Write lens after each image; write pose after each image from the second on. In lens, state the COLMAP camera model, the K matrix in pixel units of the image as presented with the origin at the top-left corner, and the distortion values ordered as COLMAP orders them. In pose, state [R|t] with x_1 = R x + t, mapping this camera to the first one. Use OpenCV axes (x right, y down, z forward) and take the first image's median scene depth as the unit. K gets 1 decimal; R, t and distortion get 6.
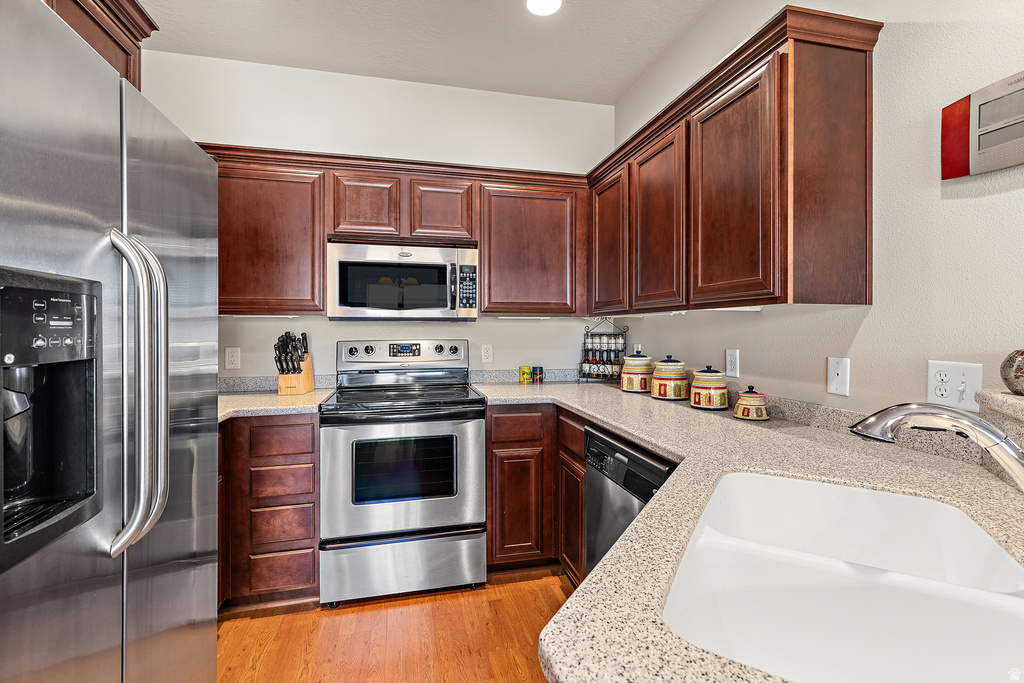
lens RADIAL K [[462.8, 0, 513.9], [0, 462.8, 331.7], [0, 0, 1]] dist [0.004036, -0.000274]
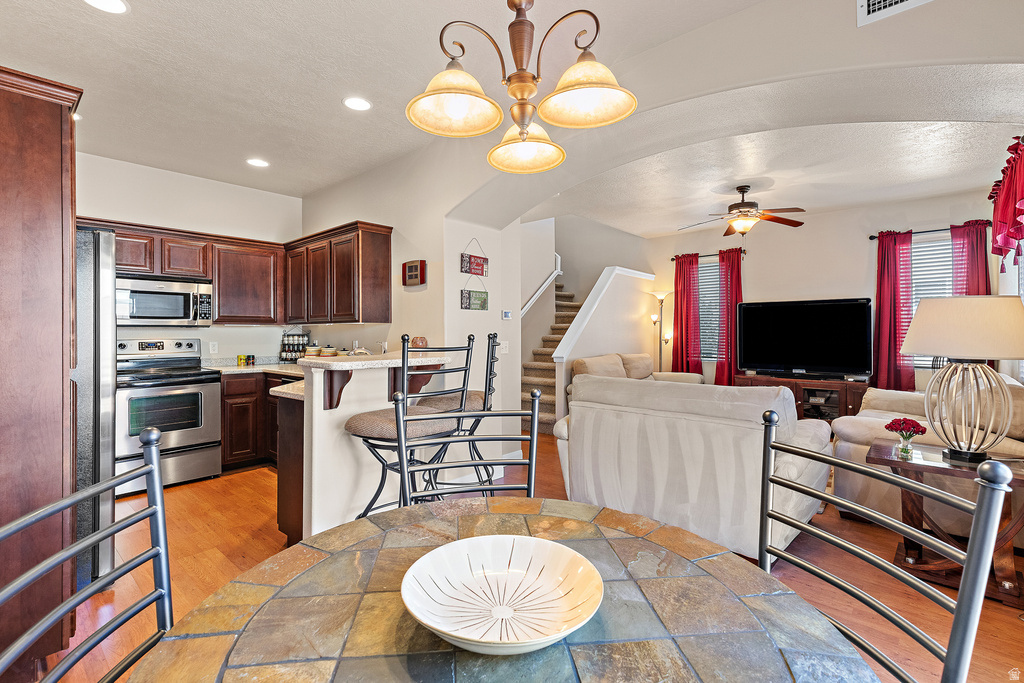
lens RADIAL K [[462.8, 0, 511.3], [0, 462.8, 331.3], [0, 0, 1]] dist [0.004036, -0.000274]
pose [[0.824786, -0.001701, 0.565443, -0.132838], [0.005259, 0.999975, -0.004664, 0.005435], [-0.565421, 0.006820, 0.824774, -1.000908]]
